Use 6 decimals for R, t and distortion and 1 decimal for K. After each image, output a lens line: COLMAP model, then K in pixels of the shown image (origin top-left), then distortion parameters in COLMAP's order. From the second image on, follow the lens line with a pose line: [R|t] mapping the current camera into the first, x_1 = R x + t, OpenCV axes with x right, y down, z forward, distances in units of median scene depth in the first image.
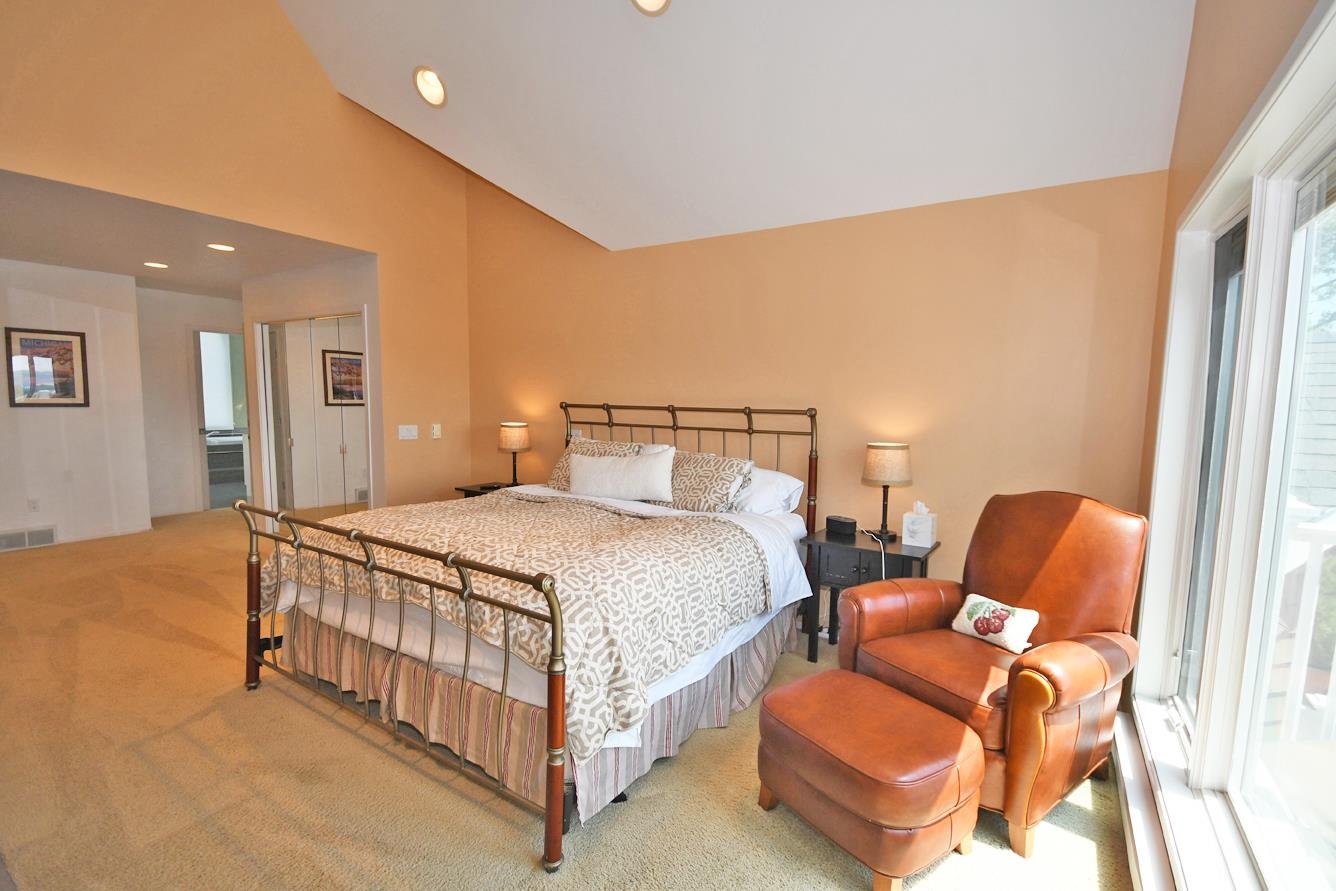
lens RADIAL K [[603.7, 0, 666.5], [0, 603.7, 457.6], [0, 0, 1]] dist [0.018593, -0.015270]
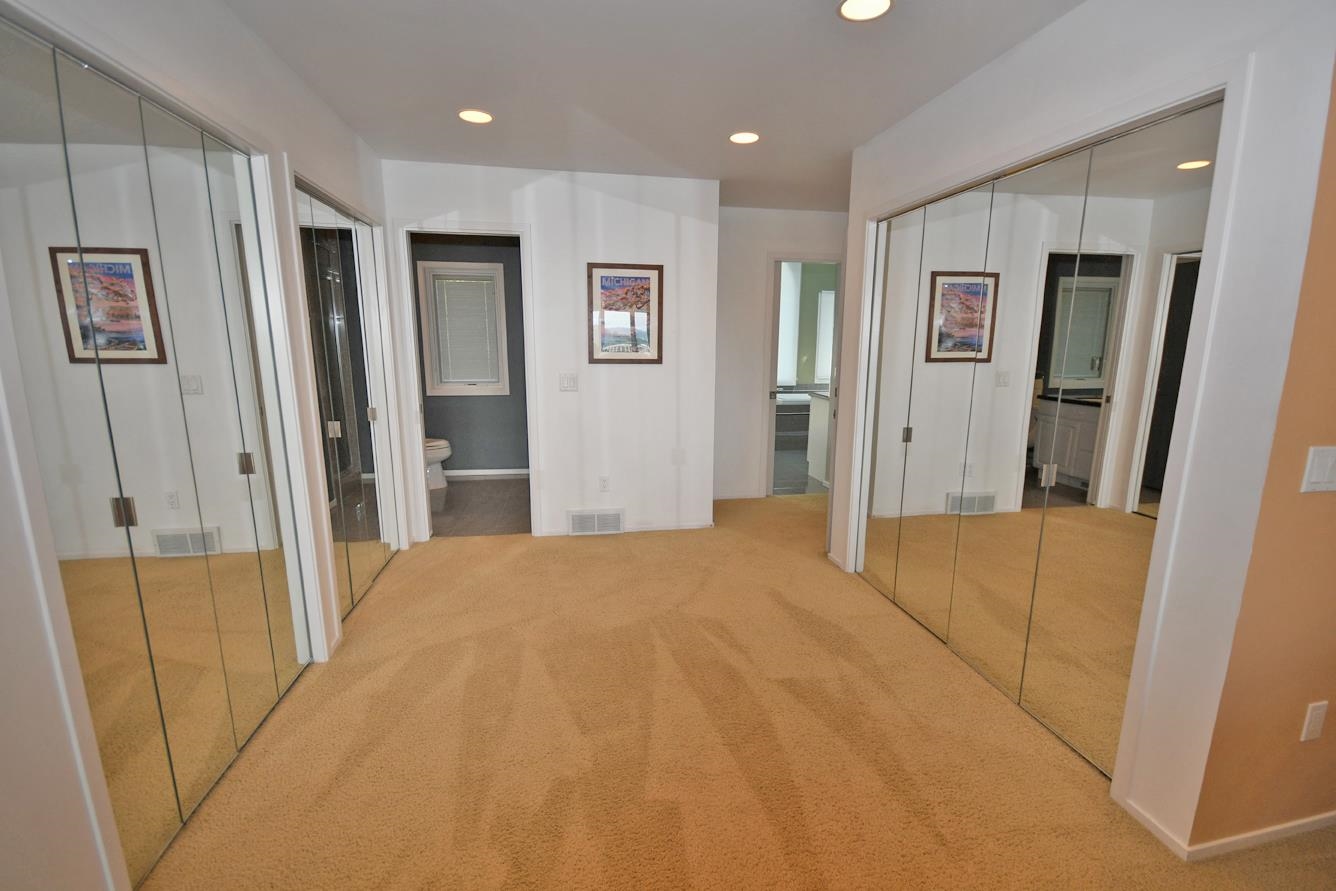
lens RADIAL K [[603.7, 0, 666.5], [0, 603.7, 457.6], [0, 0, 1]] dist [0.018593, -0.015270]
pose [[0.681896, 0.114774, -0.722388, -0.346624], [-0.061693, 0.993118, 0.099552, -0.038236], [0.728842, -0.023318, 0.684284, 0.434286]]
